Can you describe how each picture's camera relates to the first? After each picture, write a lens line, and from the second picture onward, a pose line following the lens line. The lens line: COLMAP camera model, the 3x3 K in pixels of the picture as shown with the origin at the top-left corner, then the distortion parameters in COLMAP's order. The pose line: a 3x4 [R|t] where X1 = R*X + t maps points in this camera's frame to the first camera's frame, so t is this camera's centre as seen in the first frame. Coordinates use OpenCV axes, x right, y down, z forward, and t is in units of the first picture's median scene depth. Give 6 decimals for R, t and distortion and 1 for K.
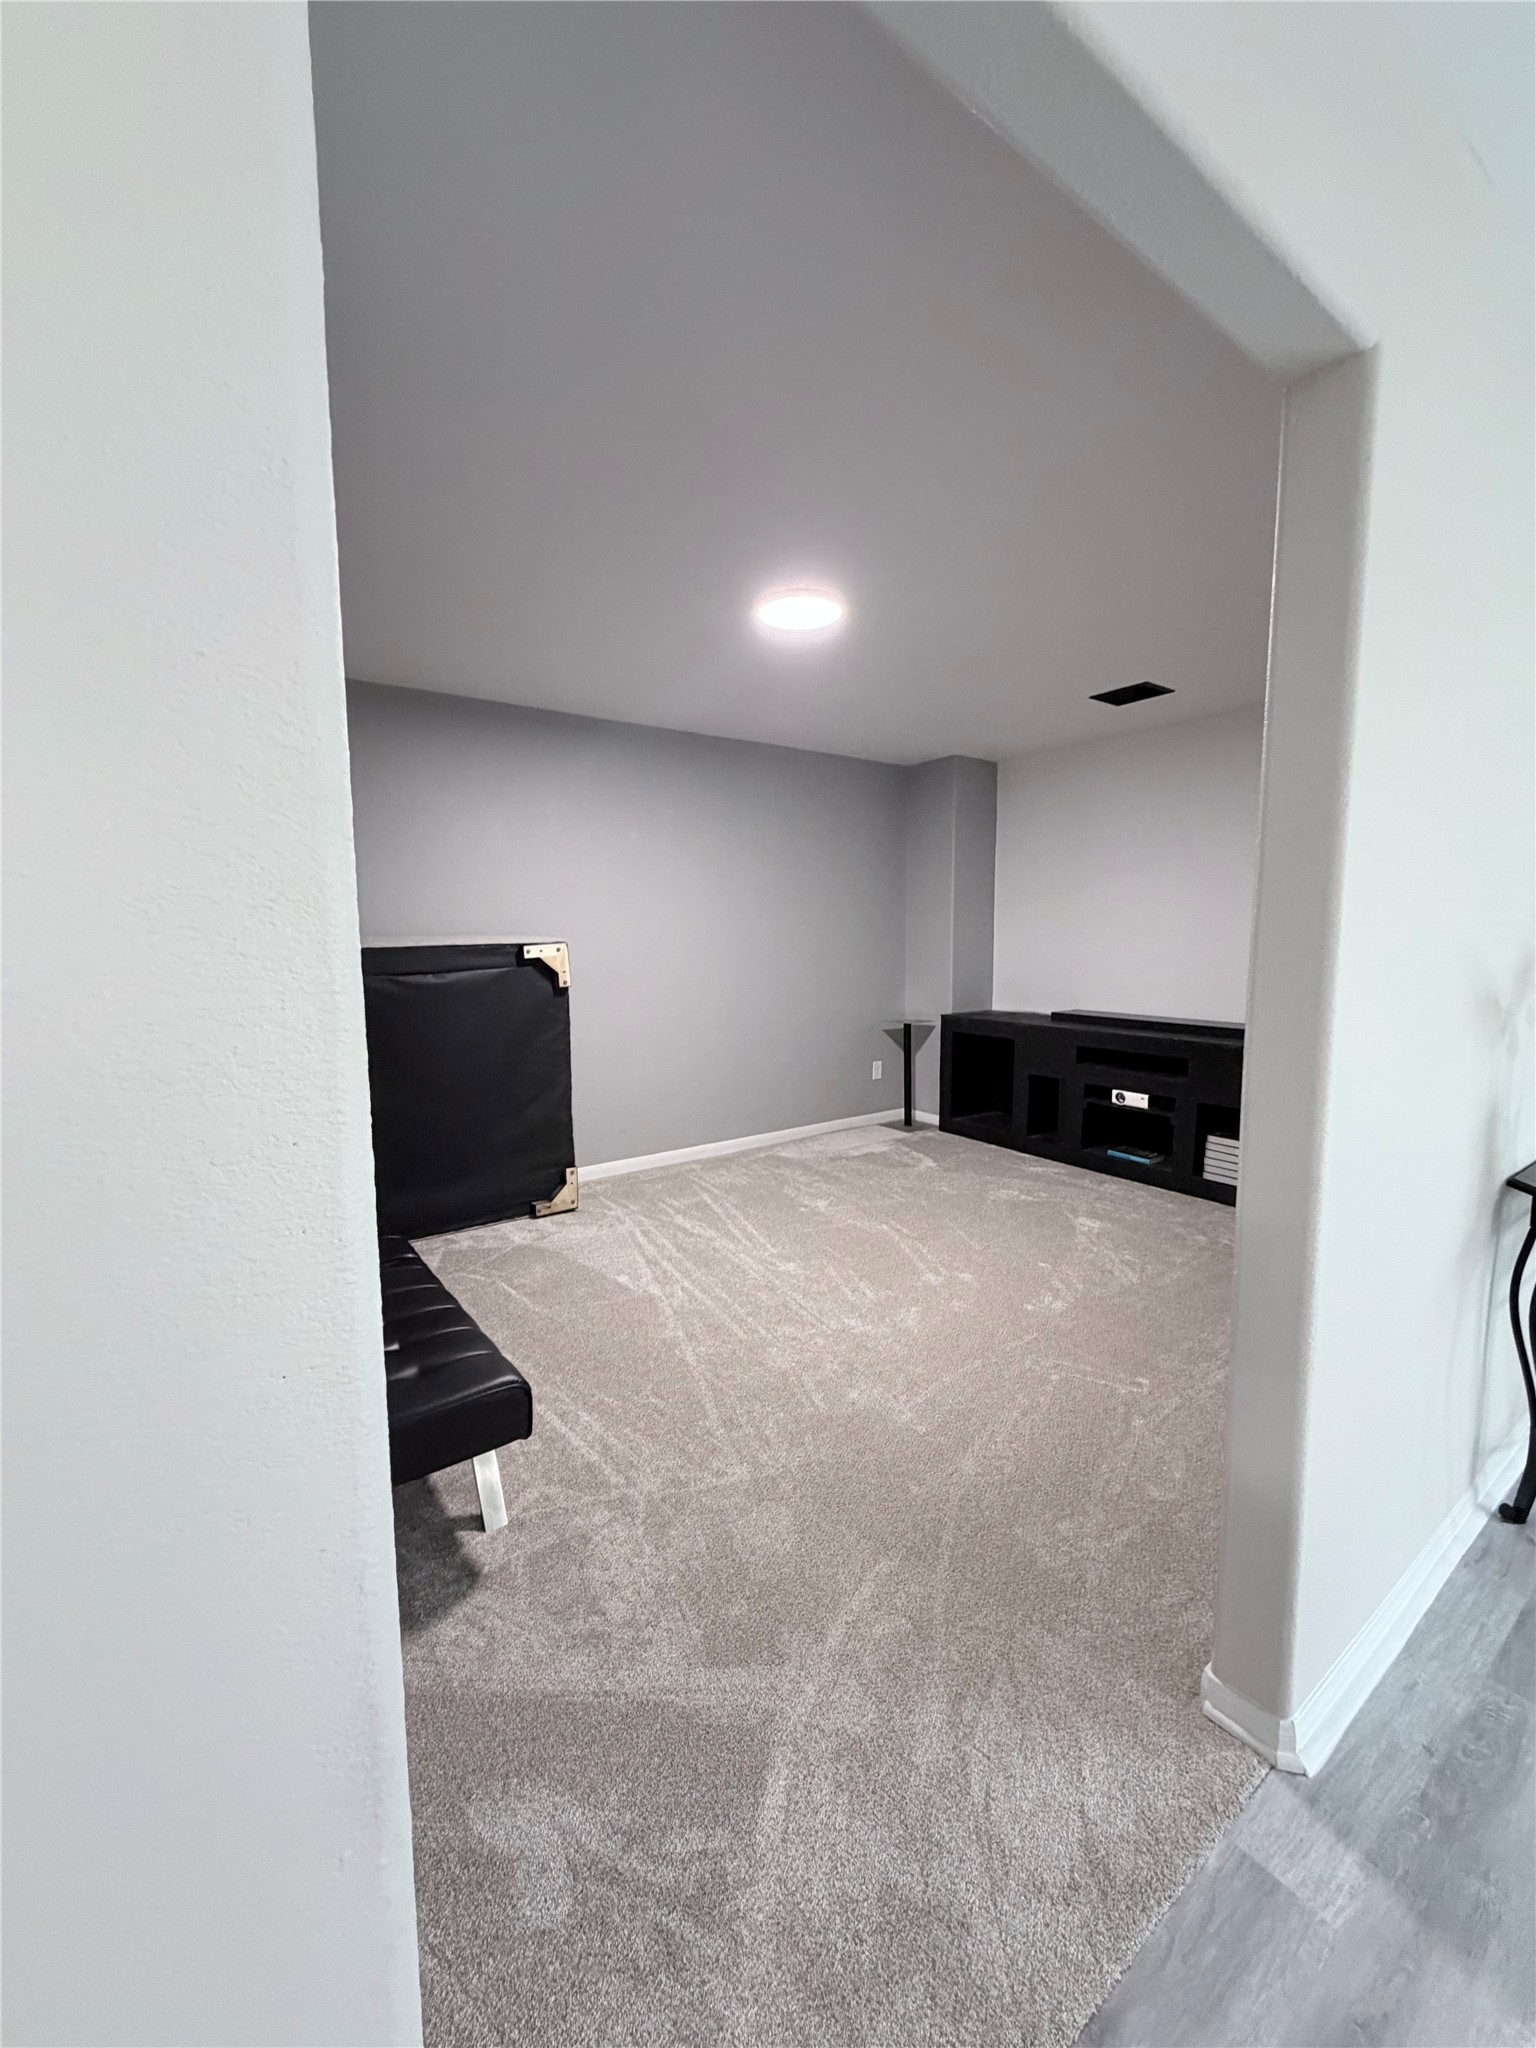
lens RADIAL K [[814.6, 0, 766.3], [0, 814.6, 1023.8], [0, 0, 1]] dist [0.000499, -0.000061]
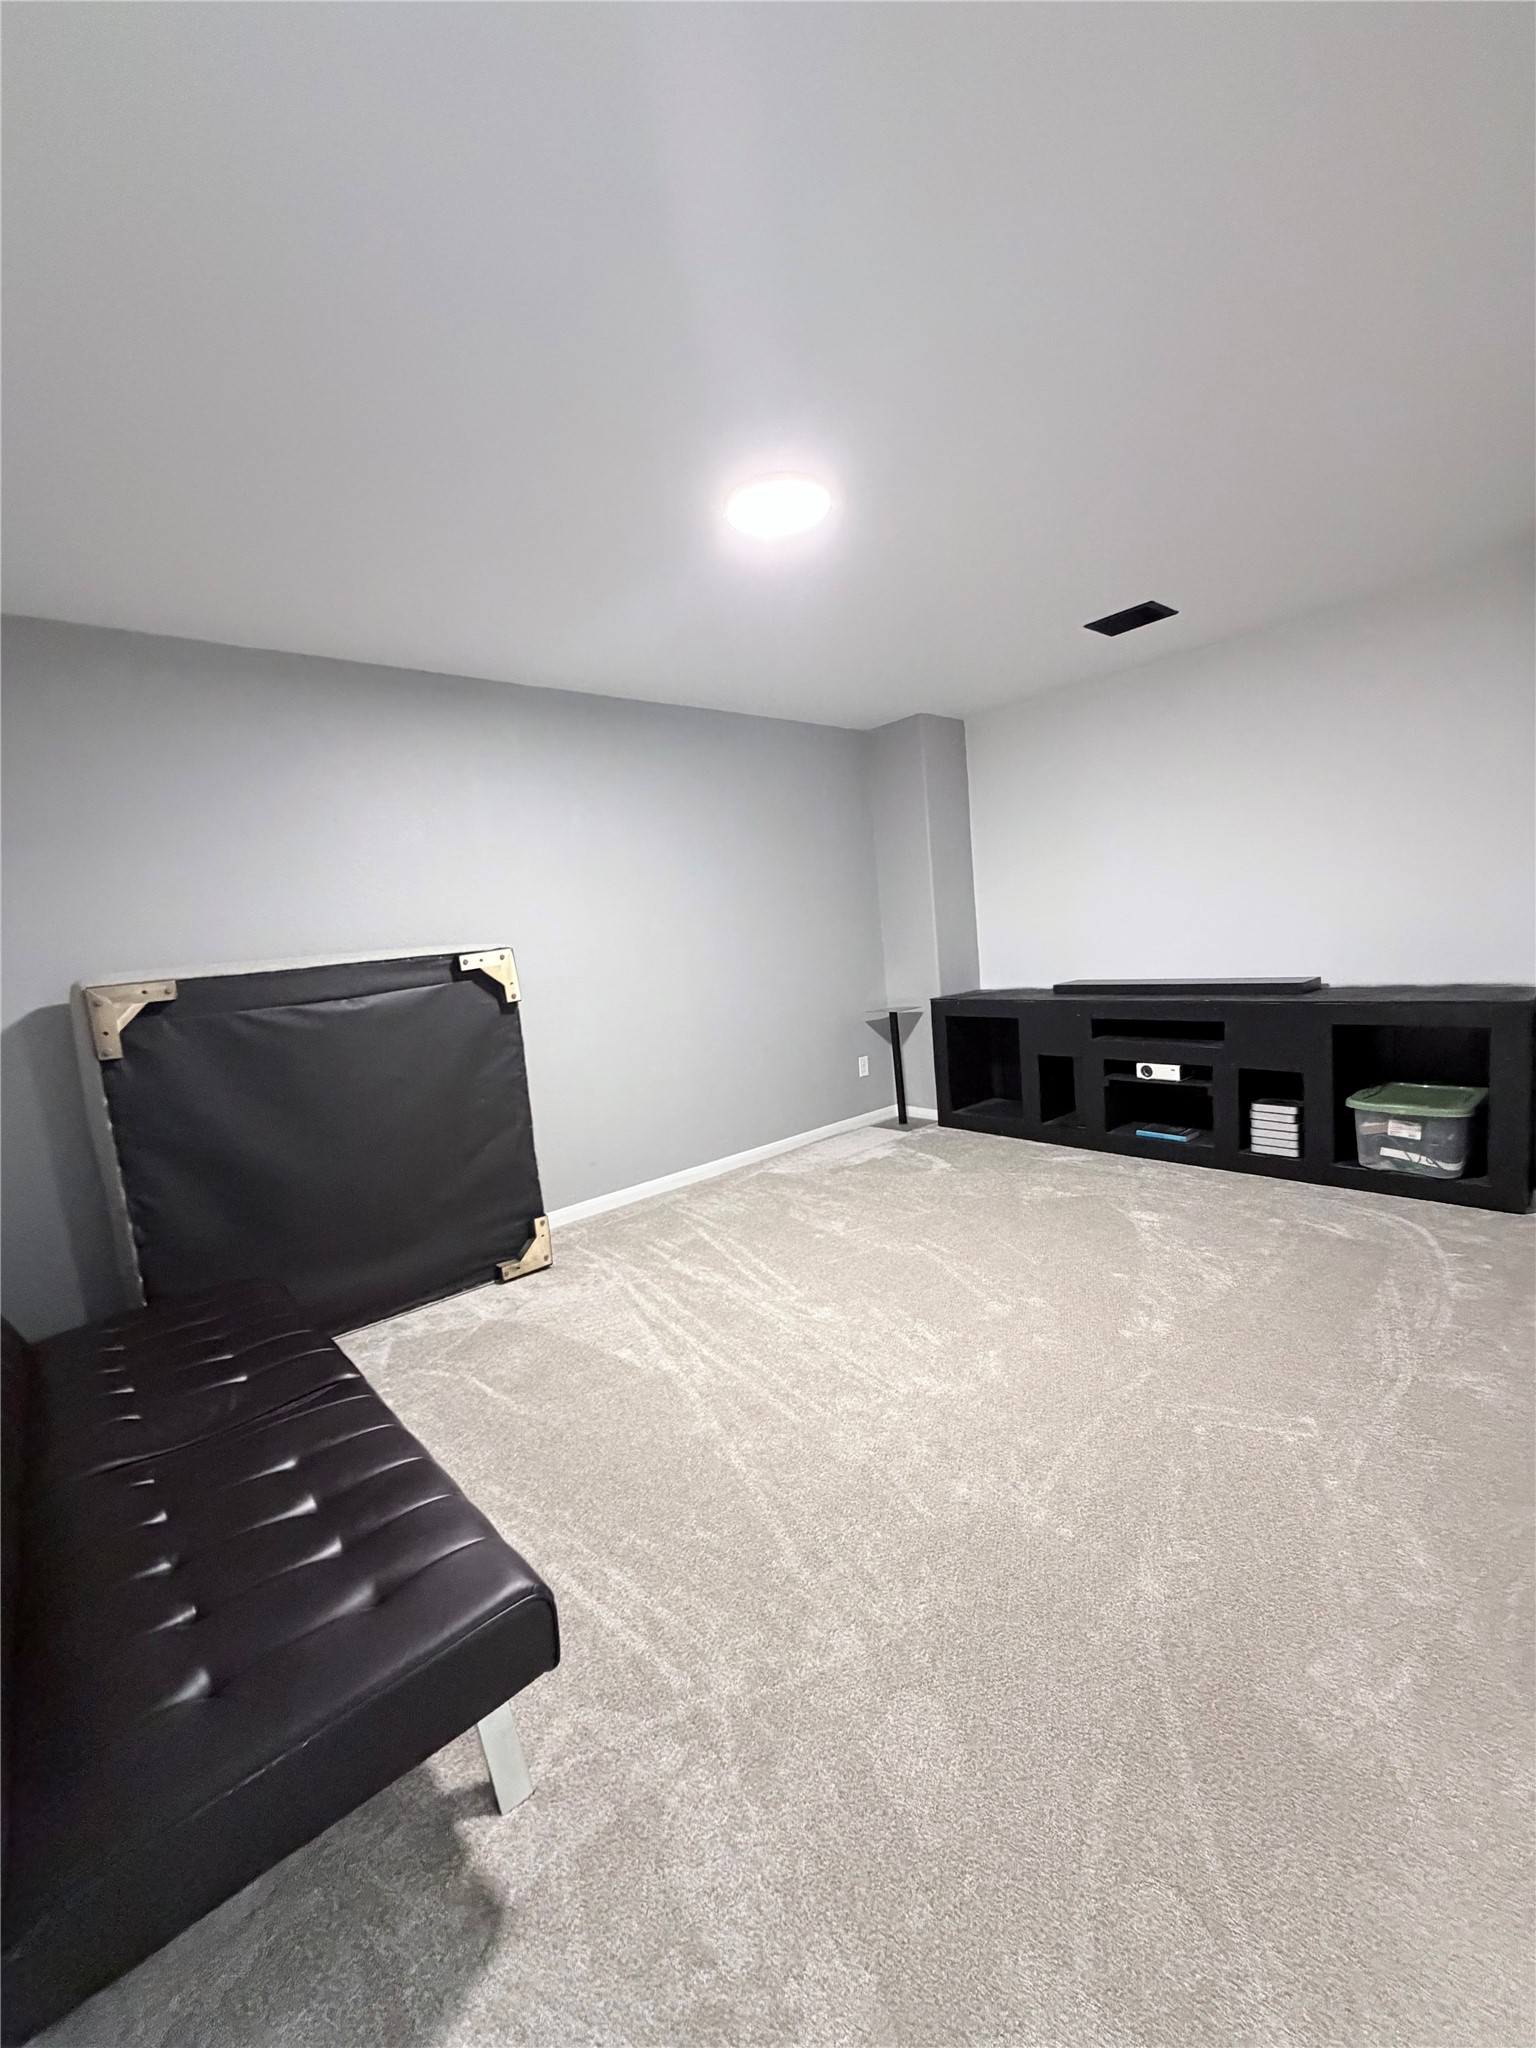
lens RADIAL K [[814.6, 0, 766.7], [0, 814.6, 1026.1], [0, 0, 1]] dist [0.000499, -0.000061]
pose [[0.992682, -0.089984, 0.080538, -0.063181], [0.090118, 0.995929, 0.001968, 0.001135], [-0.080387, 0.005305, 0.996750, 0.159438]]
